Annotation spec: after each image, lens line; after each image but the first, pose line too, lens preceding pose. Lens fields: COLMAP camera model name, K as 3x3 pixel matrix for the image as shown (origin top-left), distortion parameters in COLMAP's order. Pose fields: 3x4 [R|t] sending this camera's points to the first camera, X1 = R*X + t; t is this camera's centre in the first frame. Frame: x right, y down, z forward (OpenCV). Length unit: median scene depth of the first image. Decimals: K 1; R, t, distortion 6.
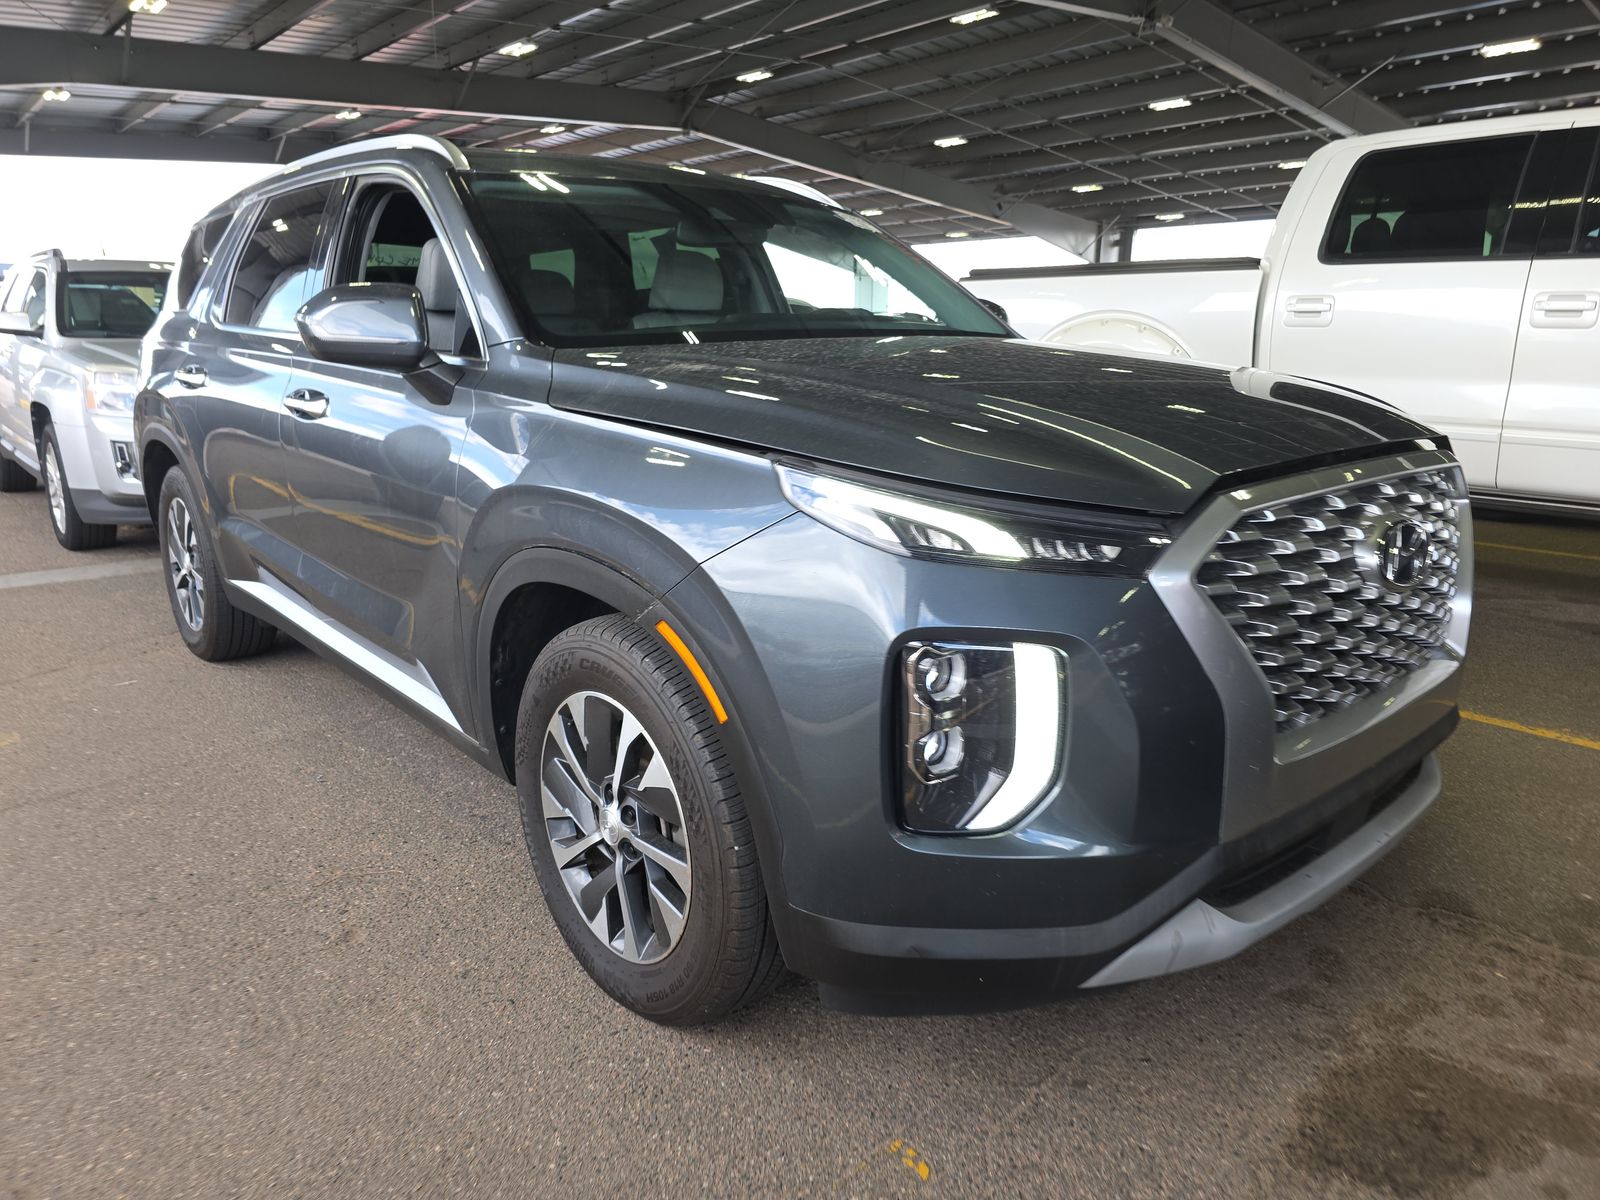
lens RADIAL K [[1198.6, 0, 802.6], [0, 1198.6, 599.0], [0, 0, 1]] dist [0.042323, -0.035502]
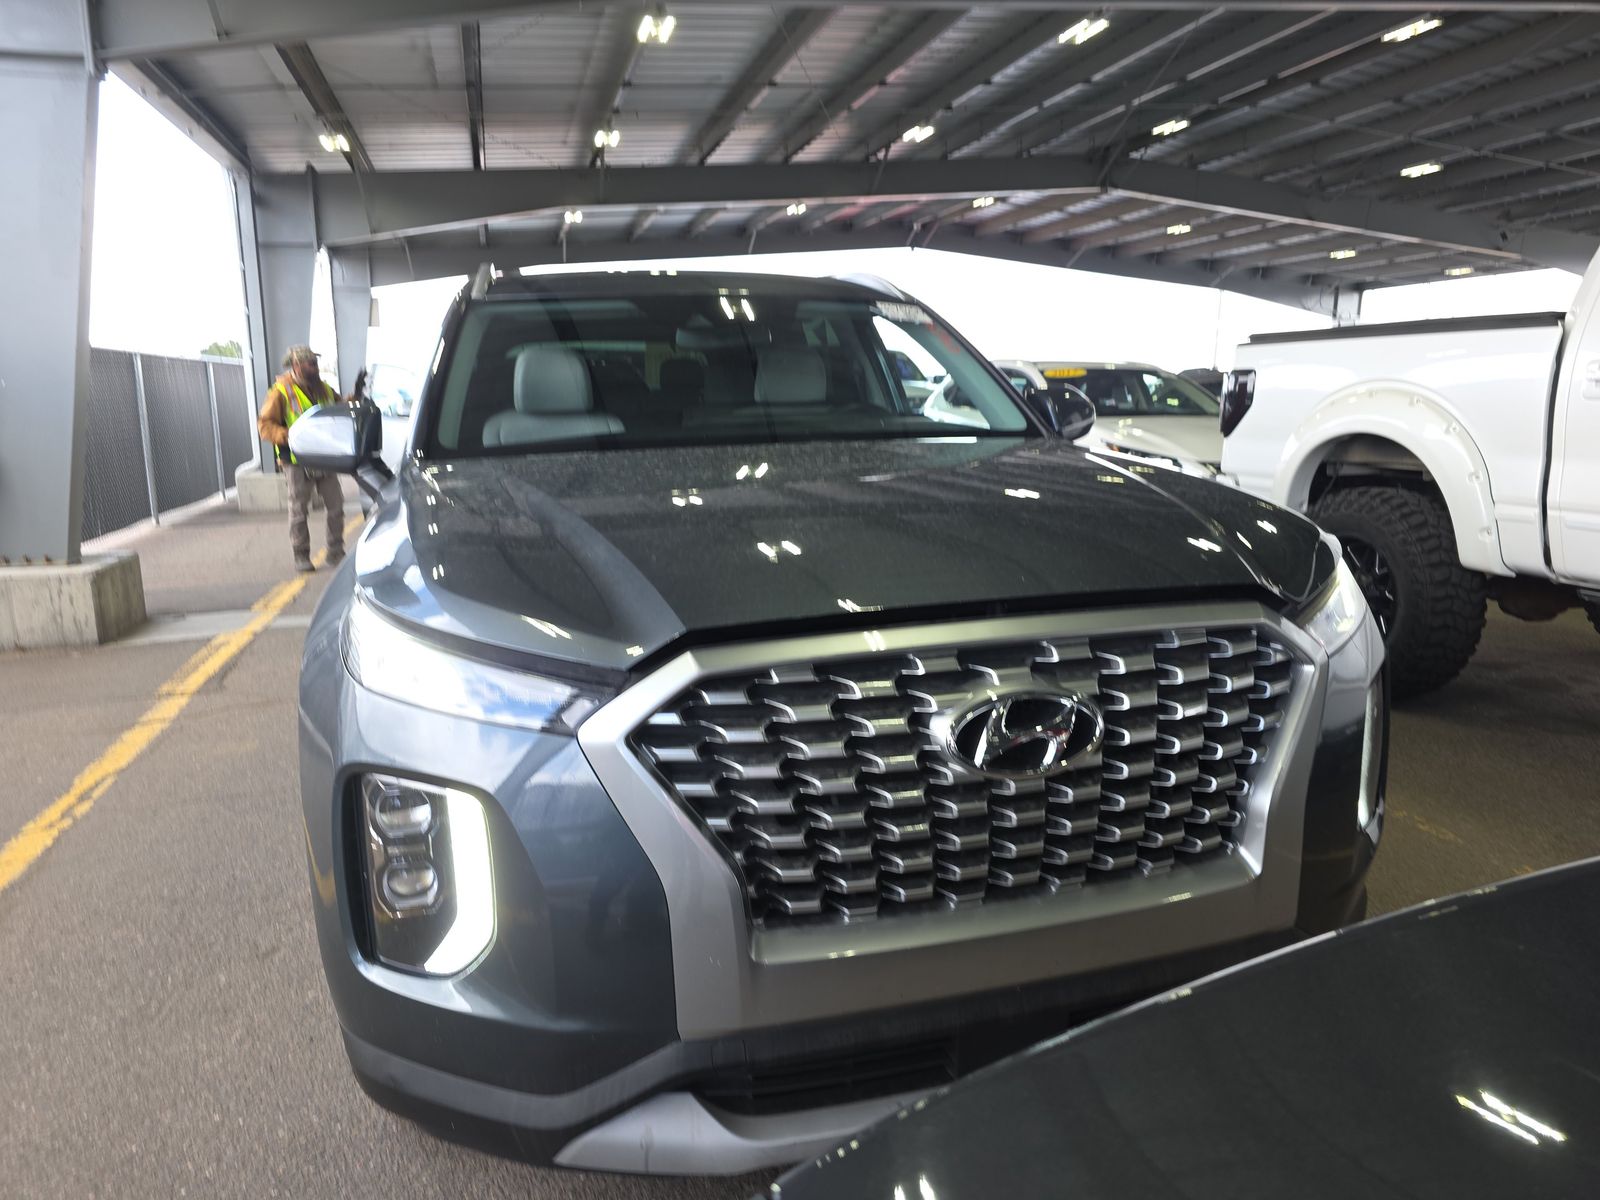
lens RADIAL K [[1198.6, 0, 794.6], [0, 1198.6, 601.6], [0, 0, 1]] dist [0.042323, -0.035502]
pose [[0.885272, 0.059042, -0.461310, 0.151235], [-0.076668, 0.996865, -0.019541, -0.020485], [0.458710, 0.052667, 0.887024, 0.042694]]
